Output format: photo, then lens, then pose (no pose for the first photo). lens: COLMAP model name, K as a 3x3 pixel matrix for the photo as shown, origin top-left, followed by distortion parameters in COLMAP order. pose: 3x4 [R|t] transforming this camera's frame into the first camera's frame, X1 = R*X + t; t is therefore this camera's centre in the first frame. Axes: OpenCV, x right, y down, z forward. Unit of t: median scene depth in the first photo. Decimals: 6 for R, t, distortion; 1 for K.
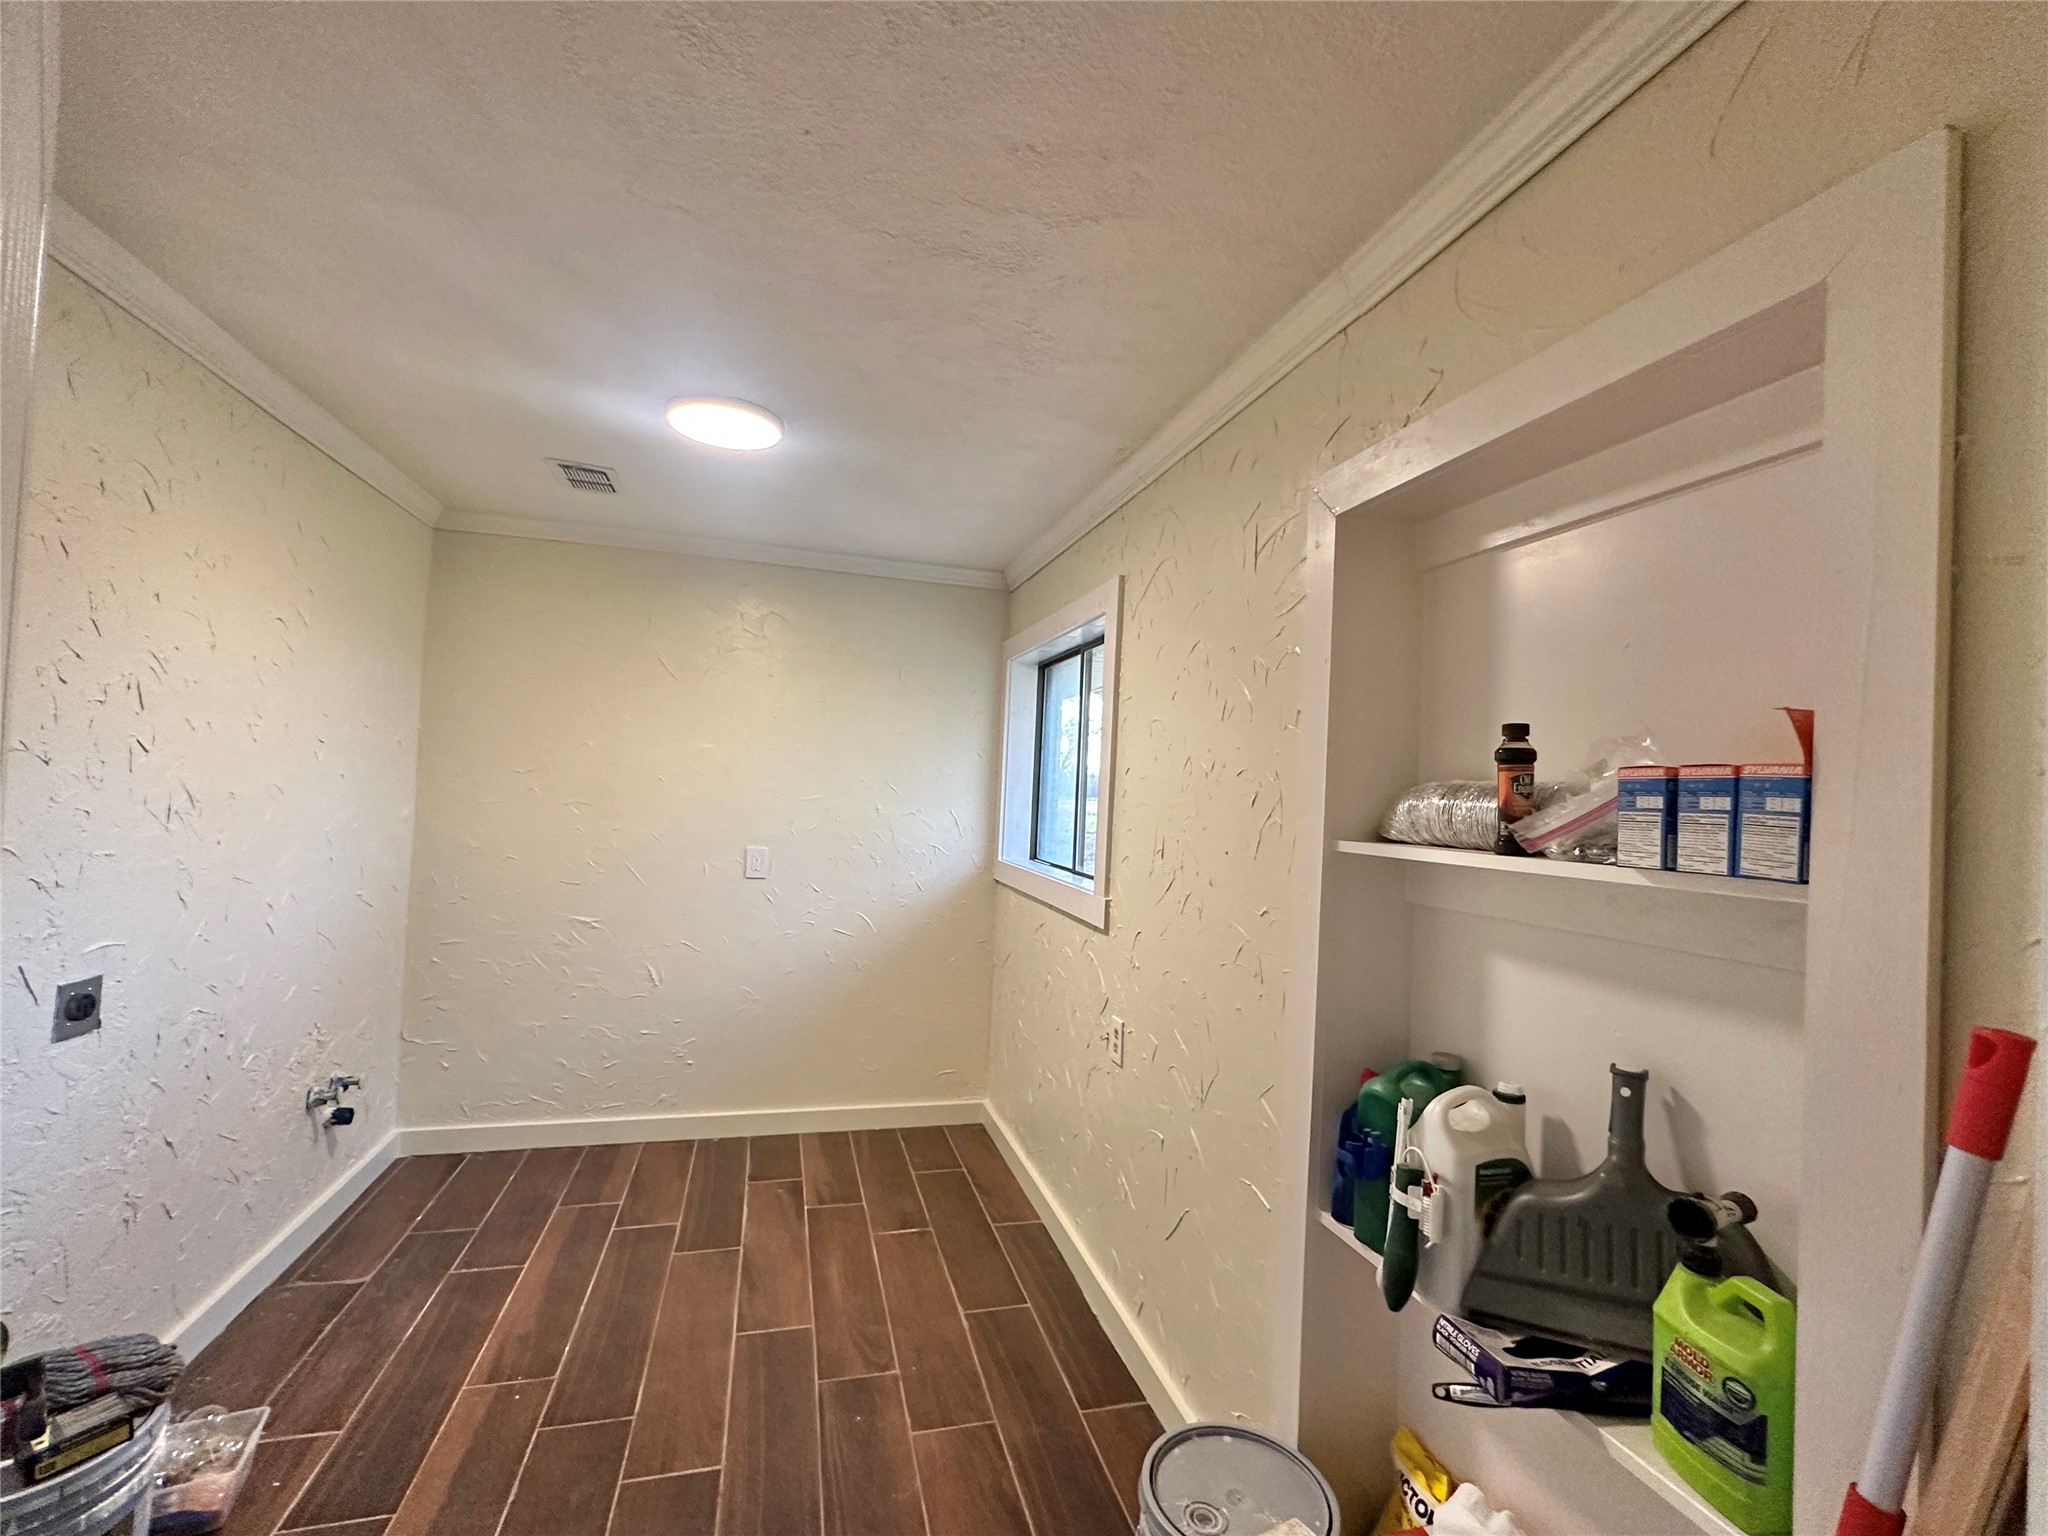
lens RADIAL K [[876.0, 0, 1019.8], [0, 876.0, 771.9], [0, 0, 1]] dist [0.001117, 0.000169]
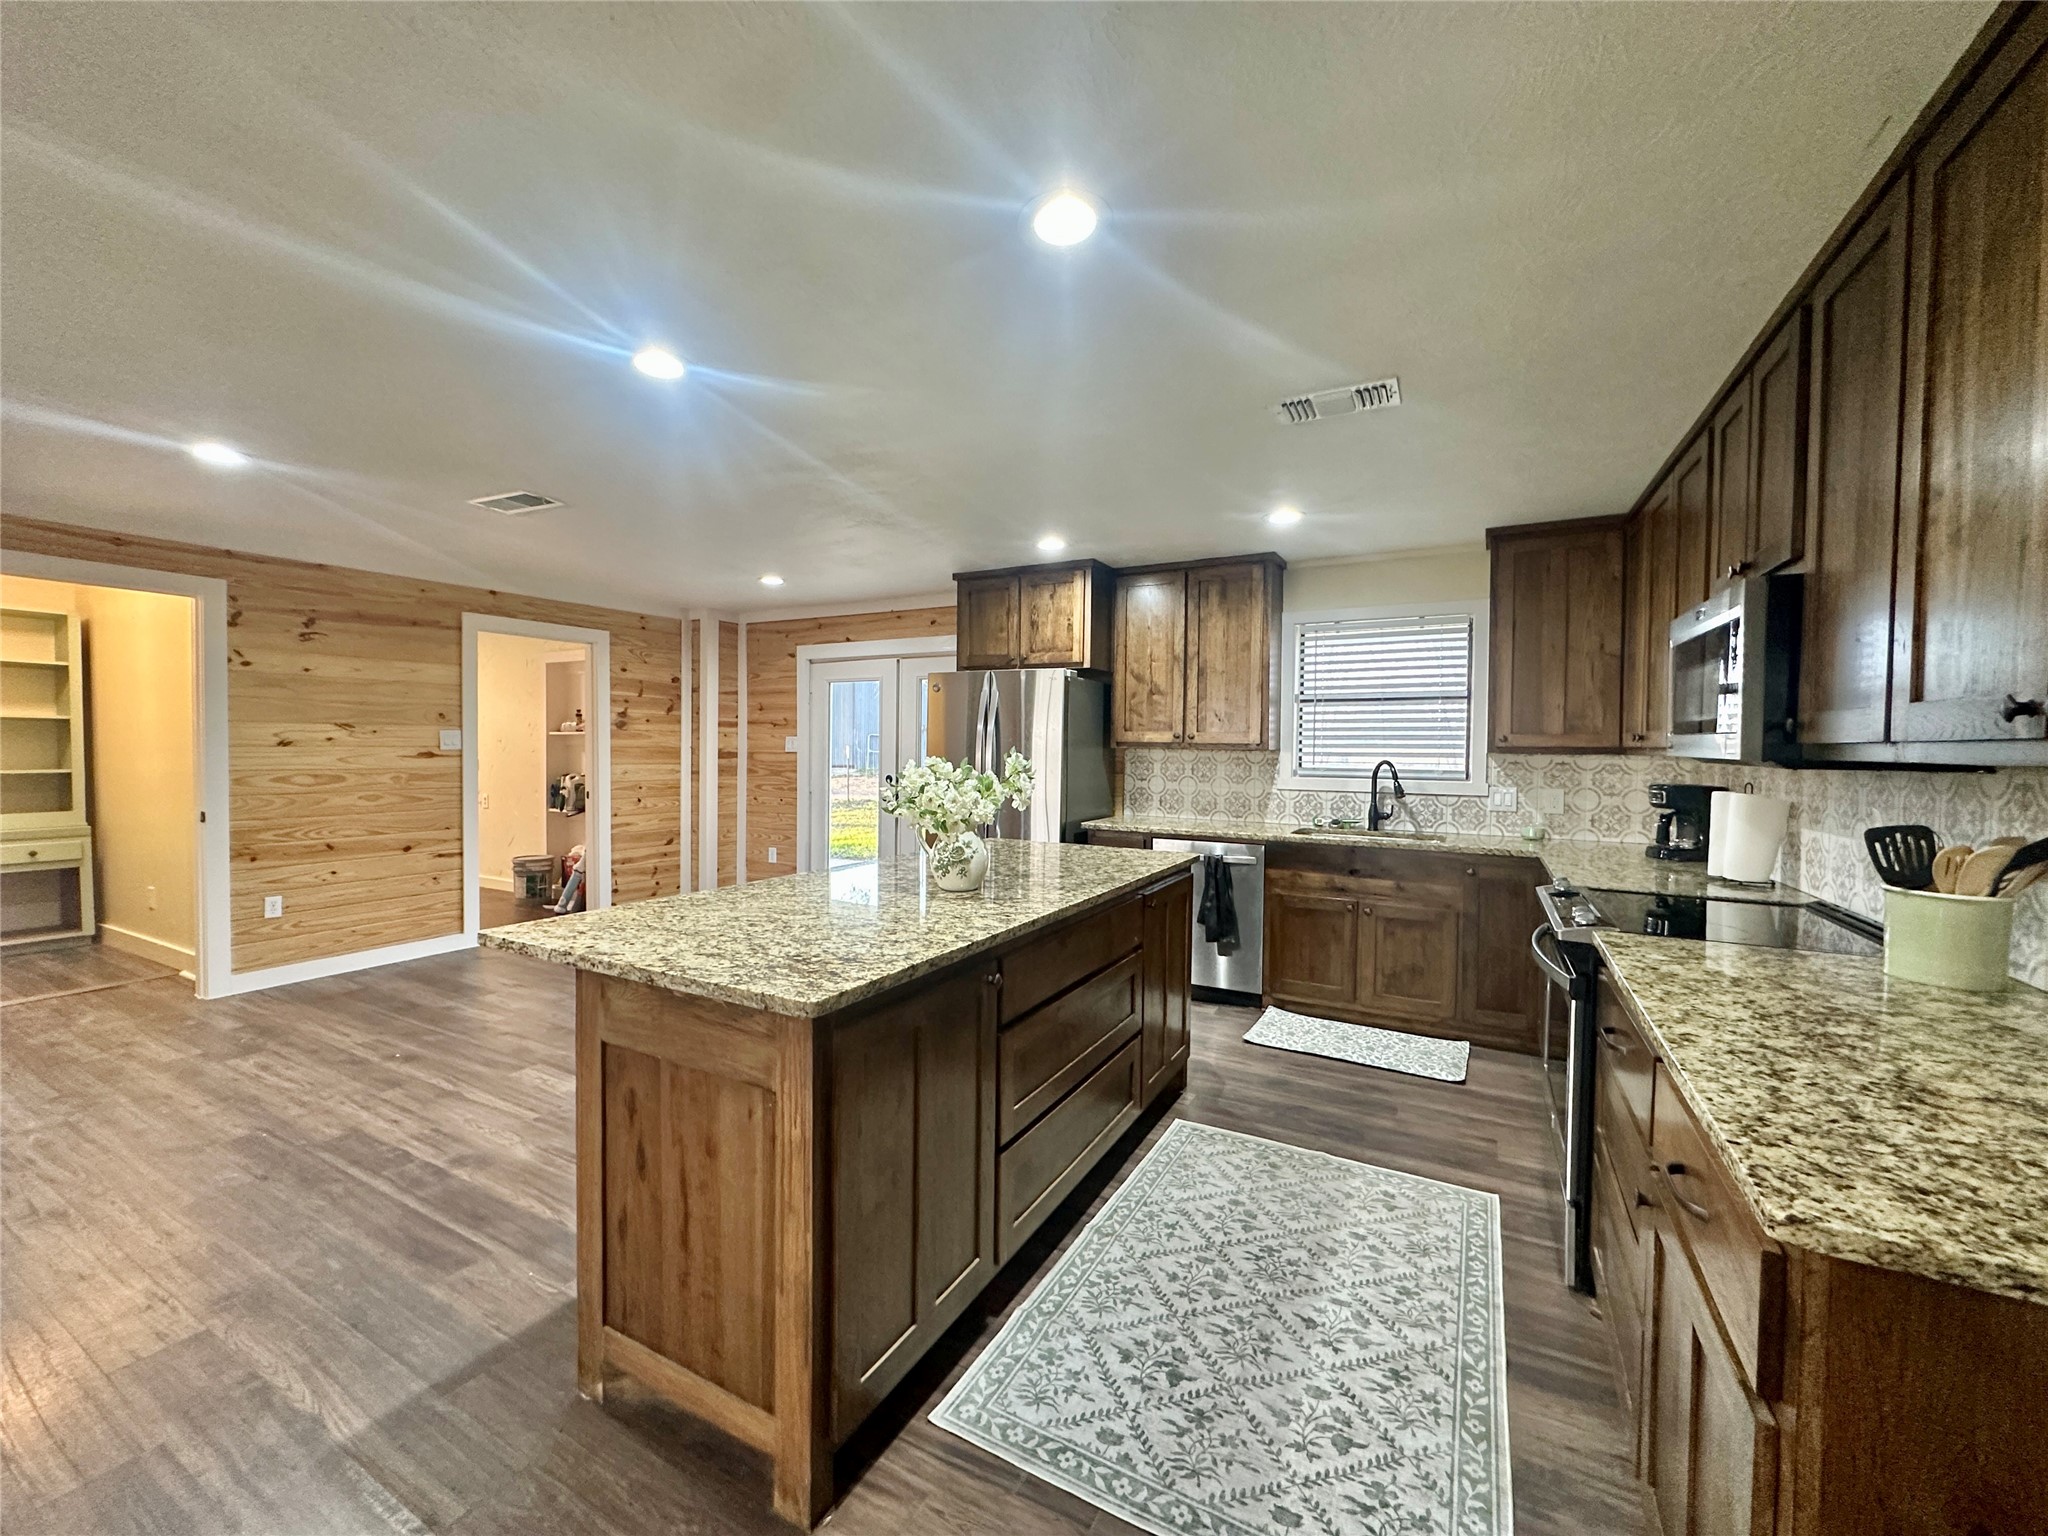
lens RADIAL K [[818.8, 0, 1023.1], [0, 818.8, 769.7], [0, 0, 1]] dist [-0.007324, 0.001677]
pose [[0.695638, -0.067252, 0.715238, -0.982753], [0.009548, 0.996386, 0.084401, -0.064220], [-0.718329, -0.051883, 0.693766, -3.760491]]
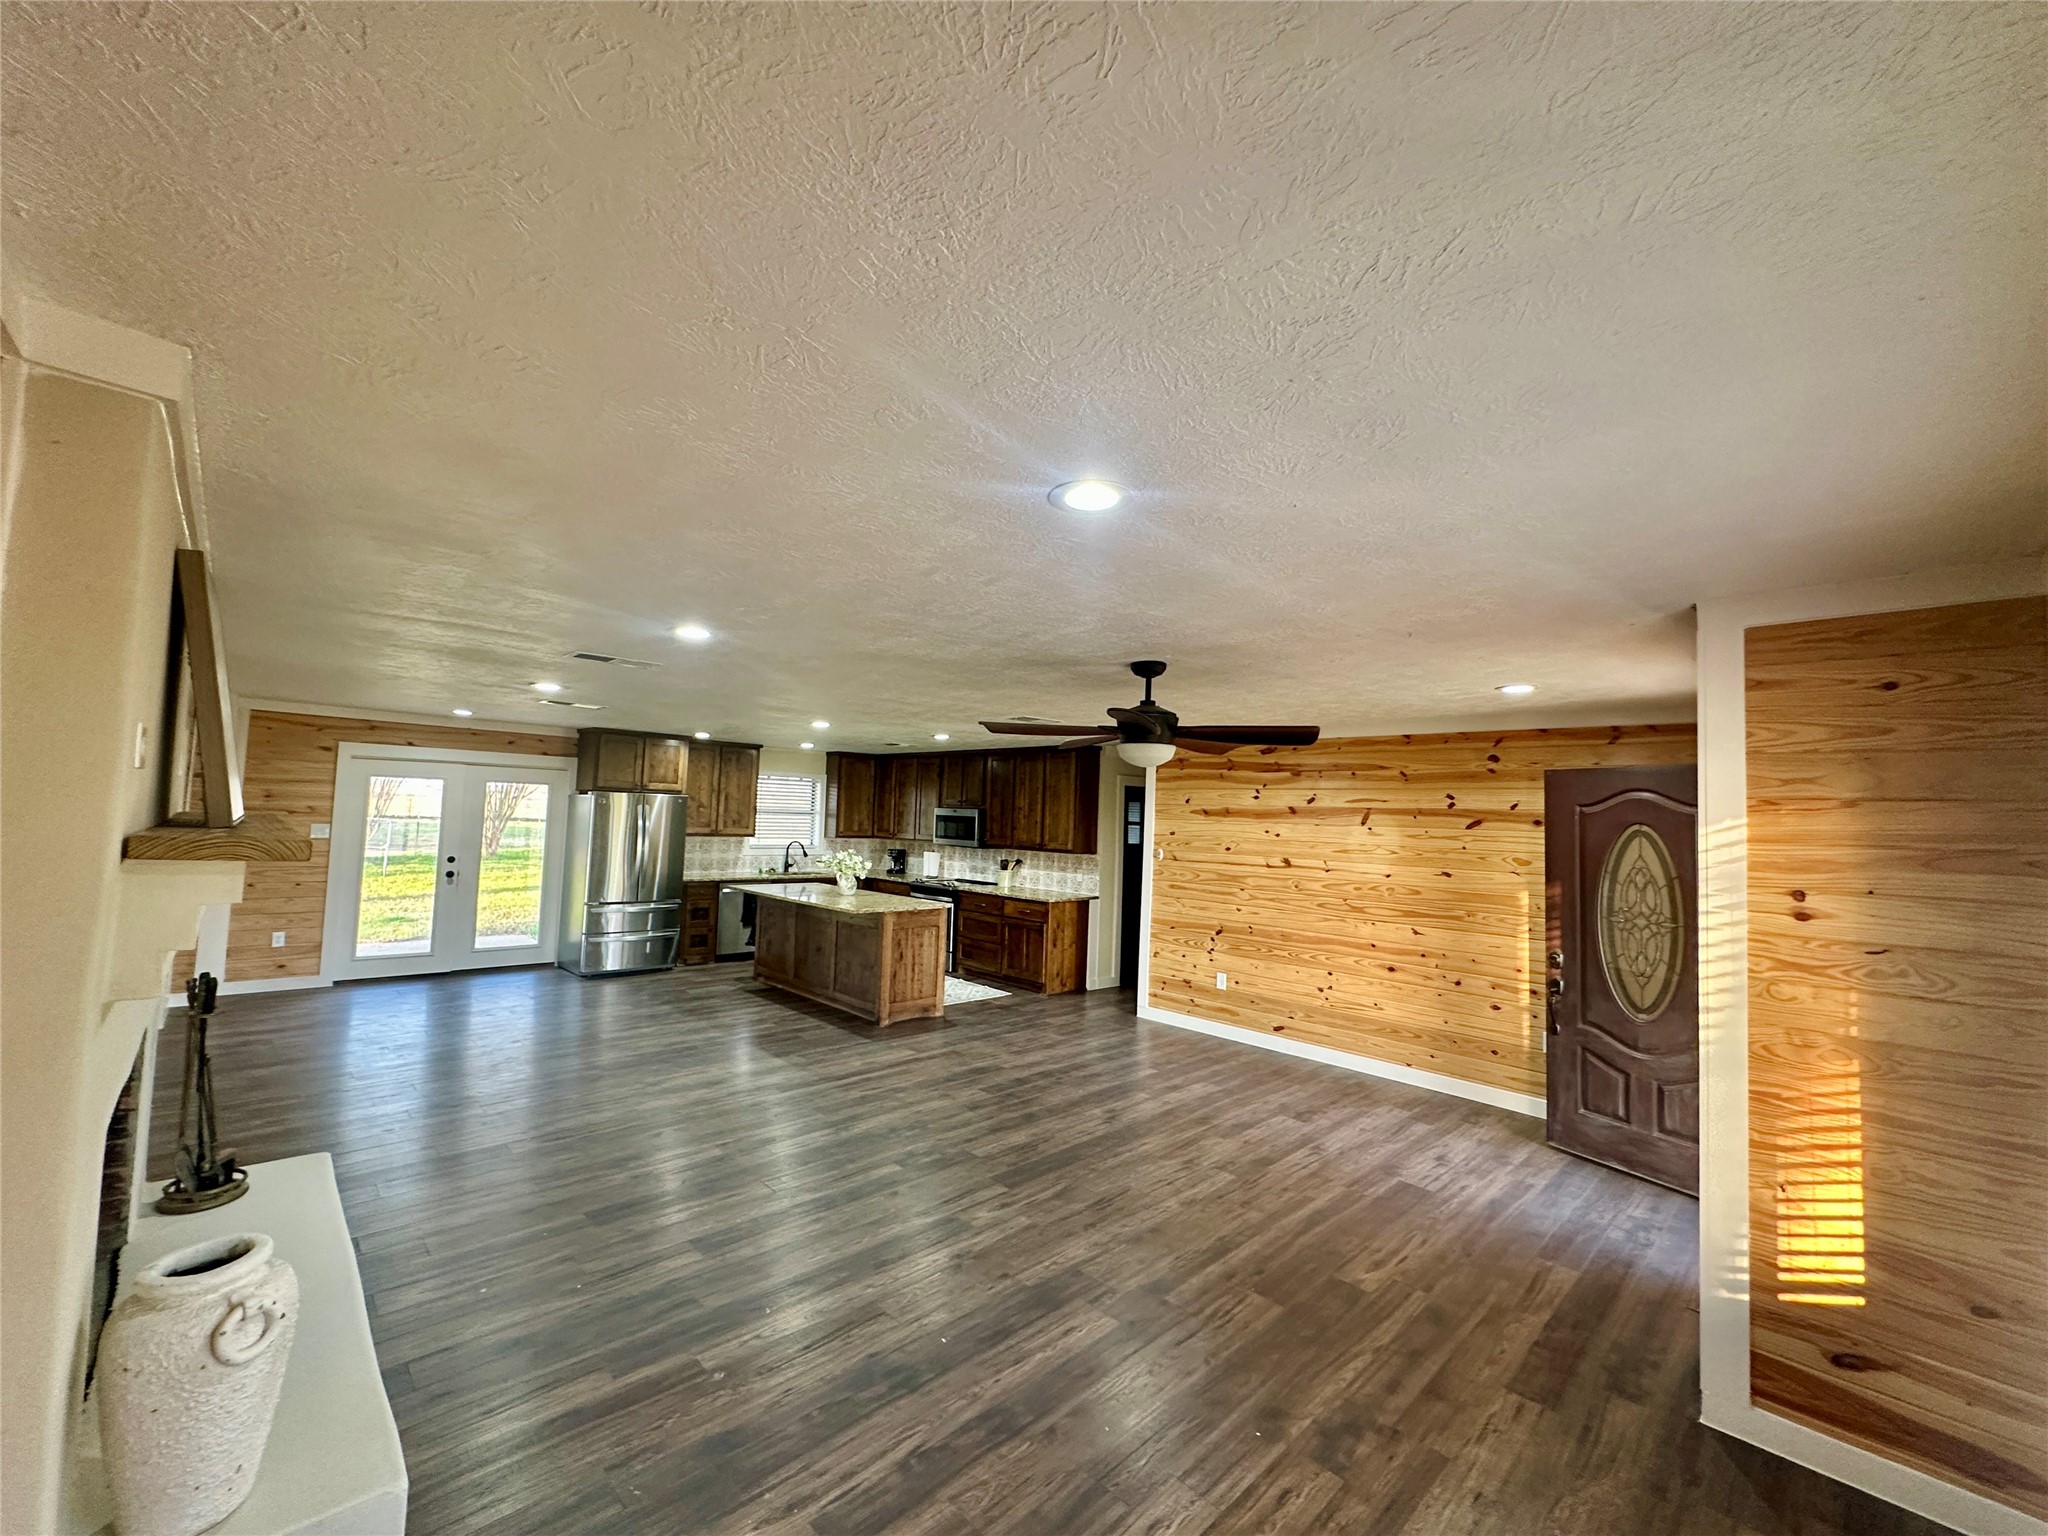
lens RADIAL K [[818.8, 0, 1024.6], [0, 818.8, 770.8], [0, 0, 1]] dist [-0.007324, 0.001677]
pose [[-0.472980, -0.020304, 0.880839, -4.423446], [-0.081532, 0.996453, -0.020811, -0.391537], [-0.877293, -0.081660, -0.472958, -1.347854]]
